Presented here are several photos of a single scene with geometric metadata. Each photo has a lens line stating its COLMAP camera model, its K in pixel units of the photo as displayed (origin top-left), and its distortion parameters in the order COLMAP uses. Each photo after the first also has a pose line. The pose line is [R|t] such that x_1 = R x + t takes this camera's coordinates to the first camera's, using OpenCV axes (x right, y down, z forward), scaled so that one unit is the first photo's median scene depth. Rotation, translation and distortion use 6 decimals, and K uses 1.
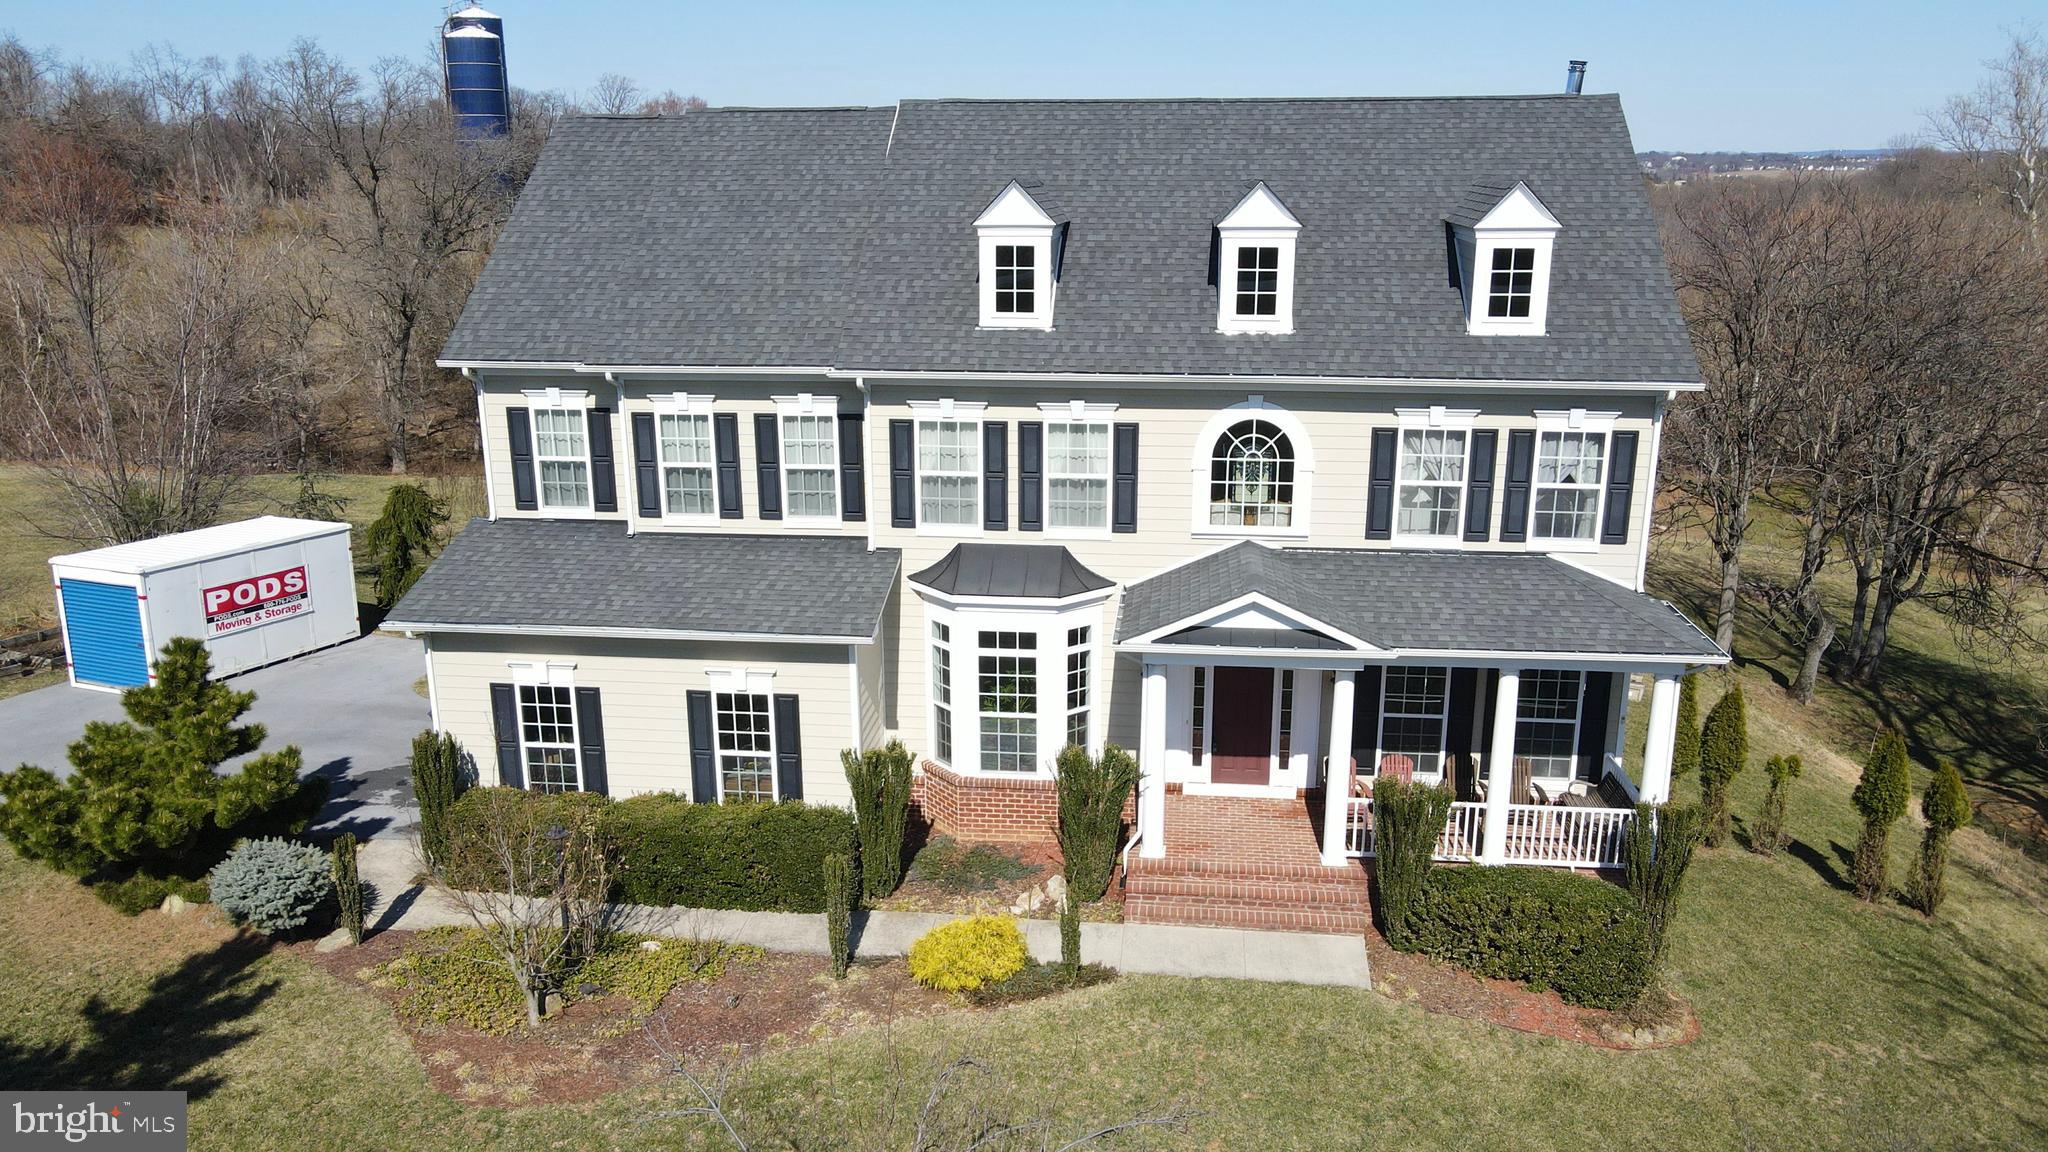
lens RADIAL K [[1519.2, 0, 1021.7], [0, 1519.2, 596.6], [0, 0, 1]] dist [-0.004905, 0.032213]
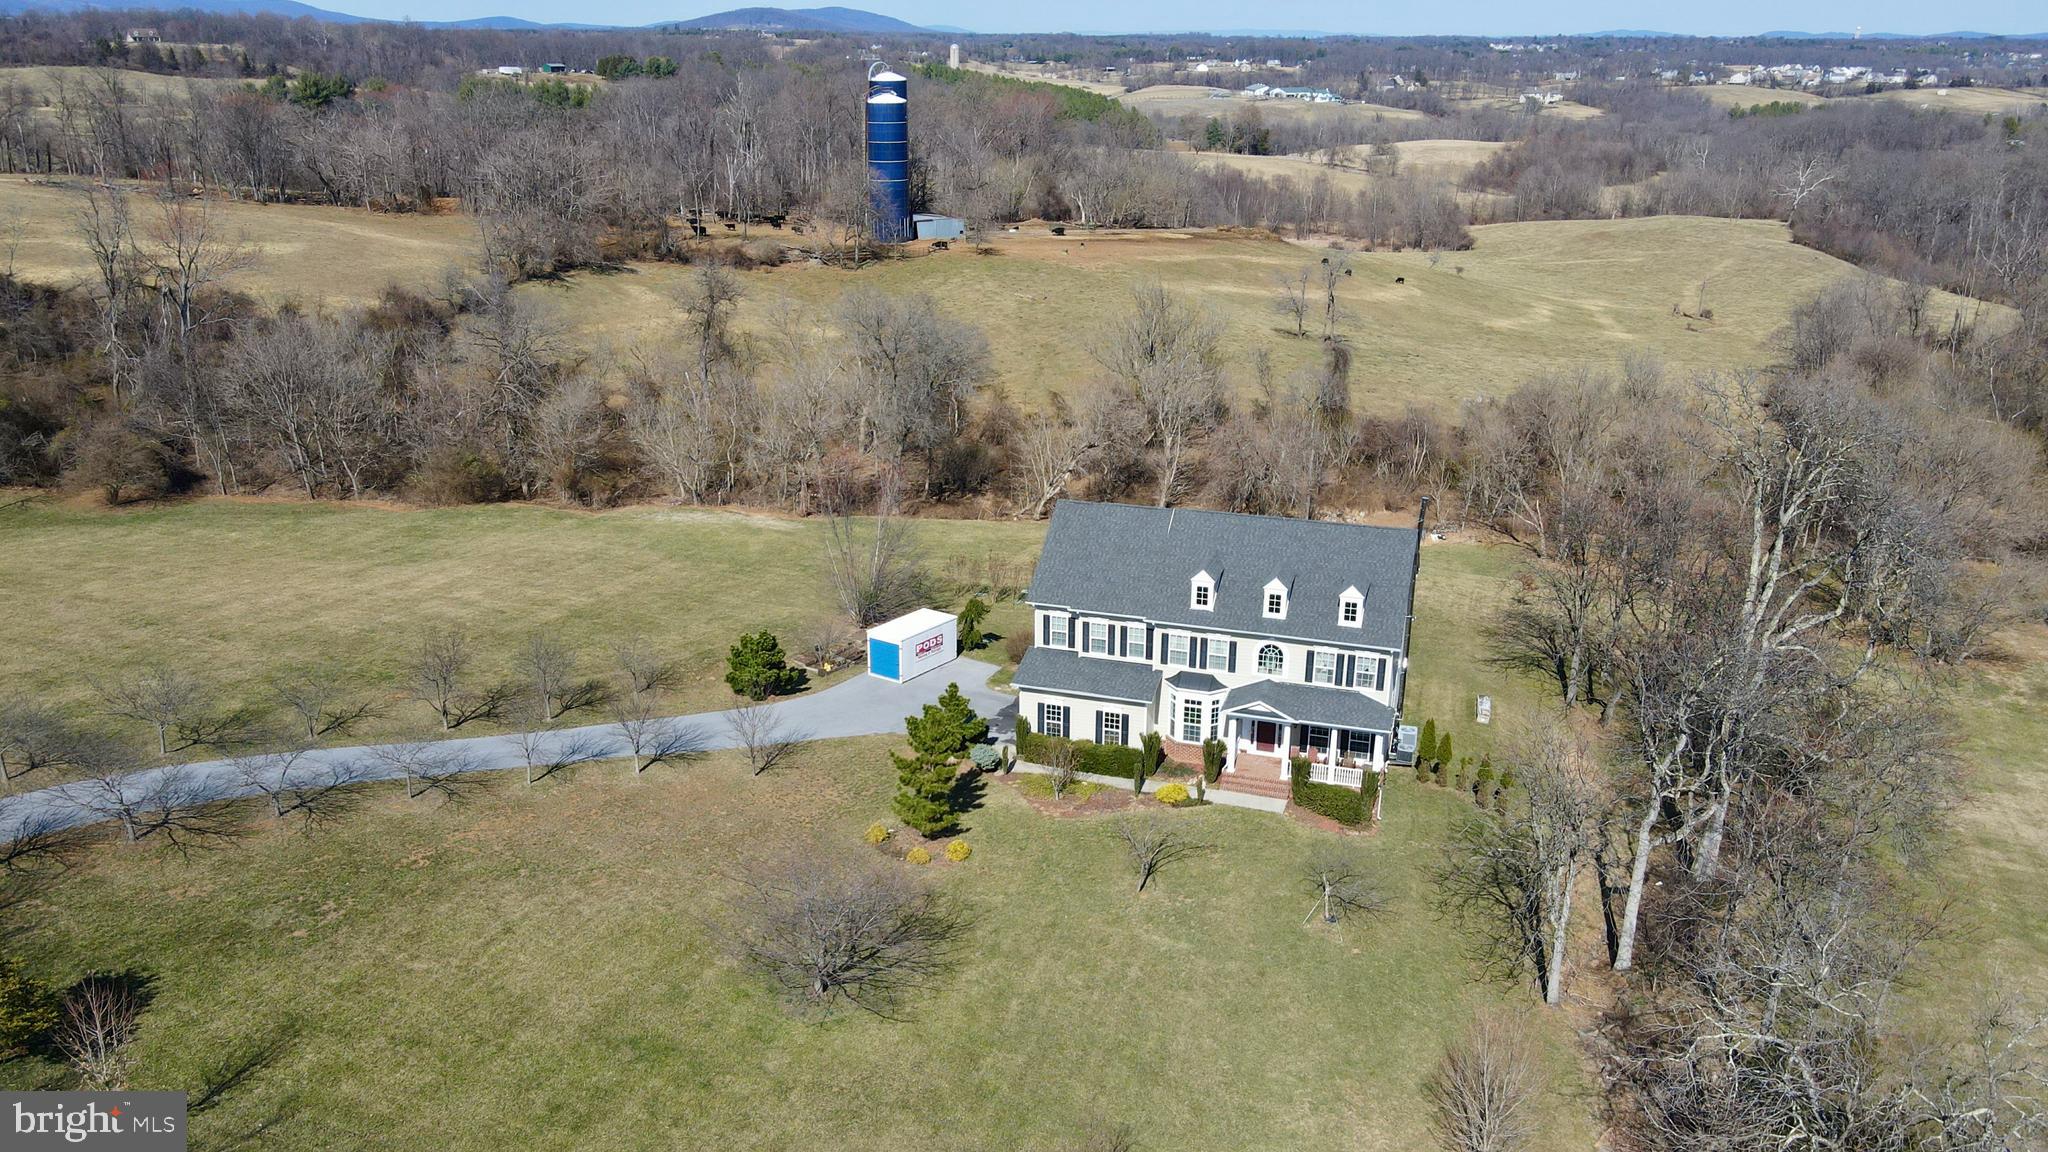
lens RADIAL K [[1519.2, 0, 1027.2], [0, 1519.2, 603.0], [0, 0, 1]] dist [-0.004905, 0.032213]
pose [[0.980225, 0.074422, -0.183359, 0.227121], [-0.059864, 0.994692, 0.083696, -0.441593], [0.188615, -0.071065, 0.979477, -2.283951]]
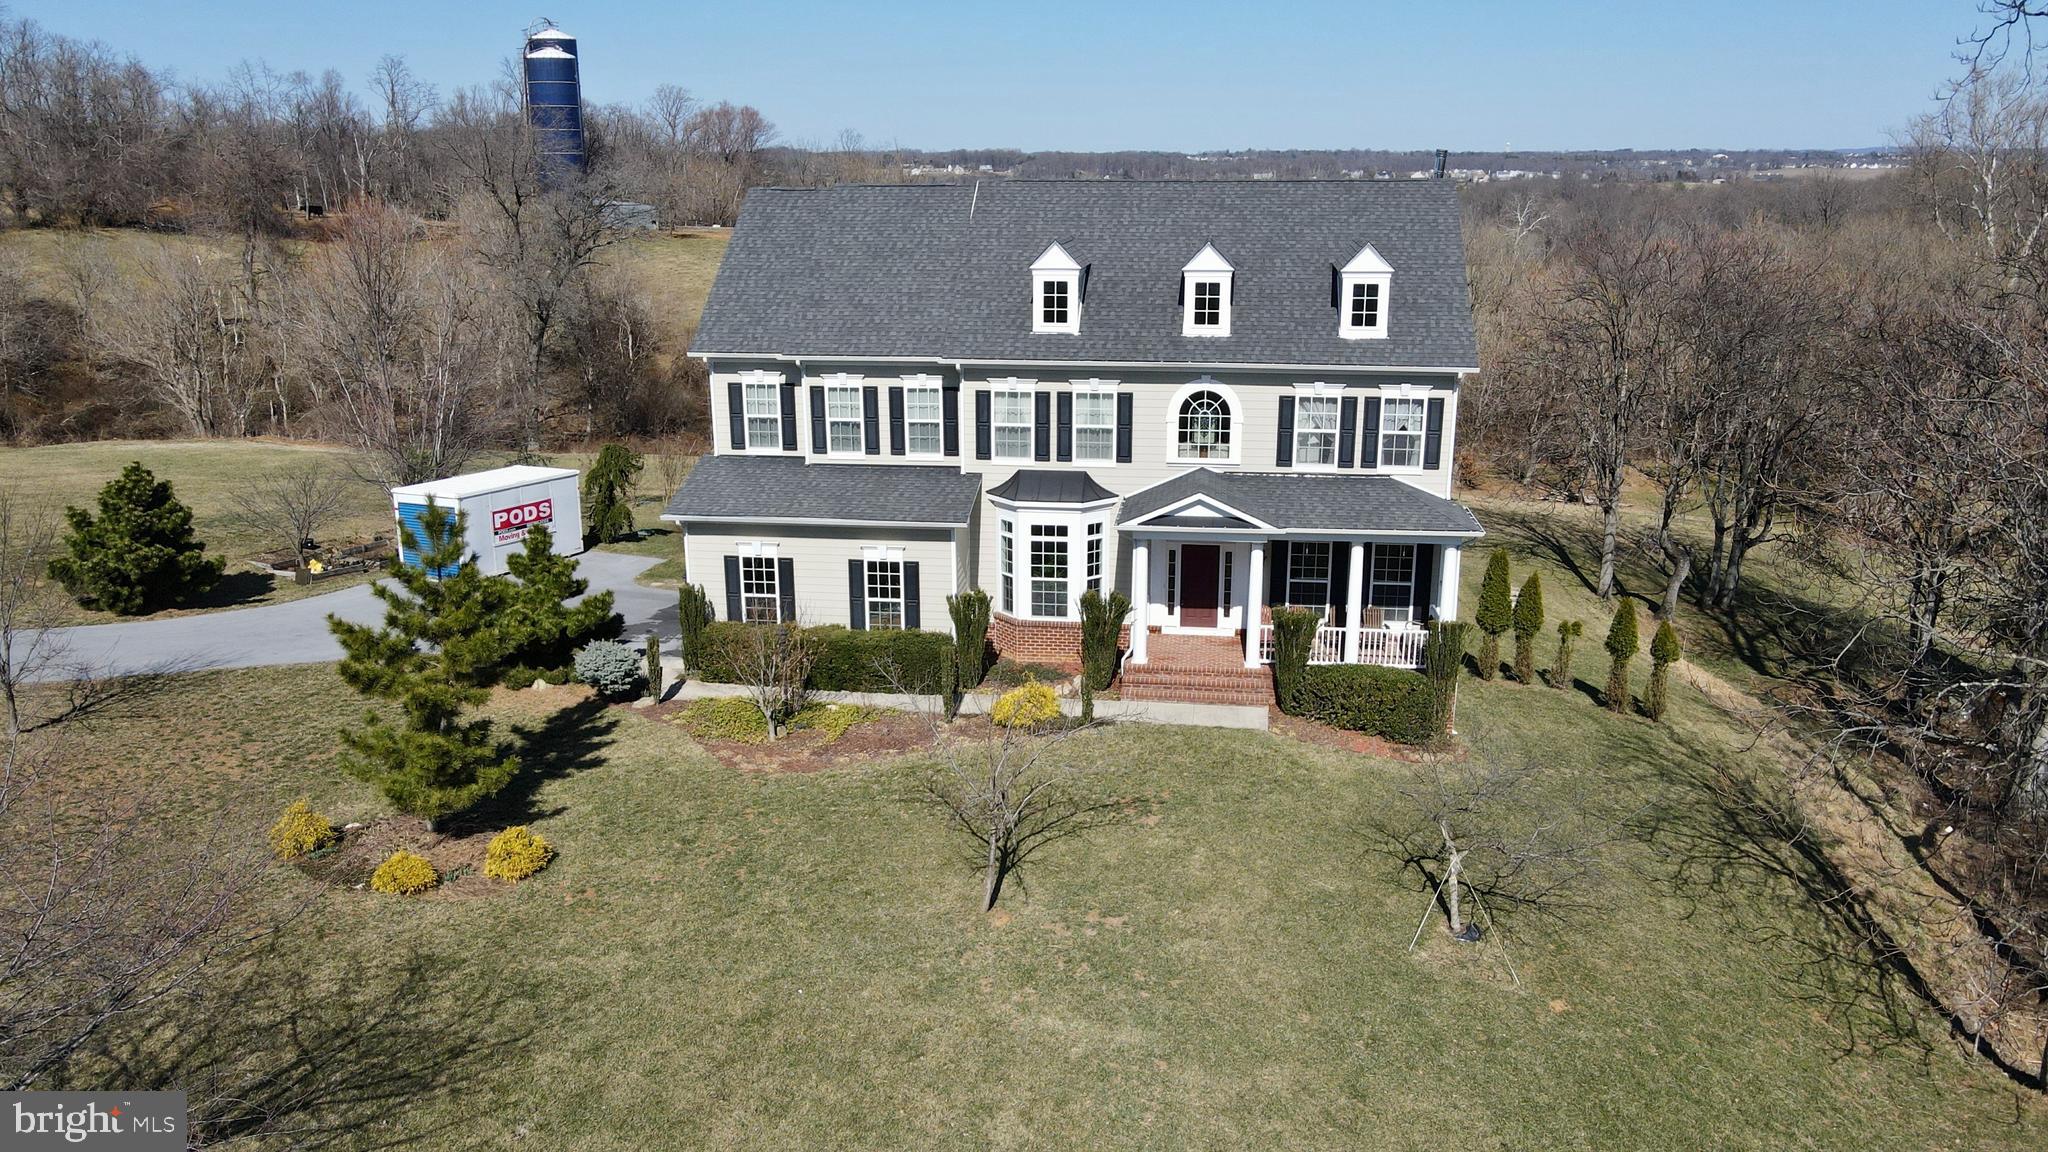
lens RADIAL K [[1519.2, 0, 1023.9], [0, 1519.2, 599.0], [0, 0, 1]] dist [-0.004905, 0.032213]
pose [[0.999764, 0.005280, -0.021067, -0.002337], [-0.005221, 0.999982, 0.002867, 0.096584], [0.021082, -0.002756, 0.999774, -0.585825]]
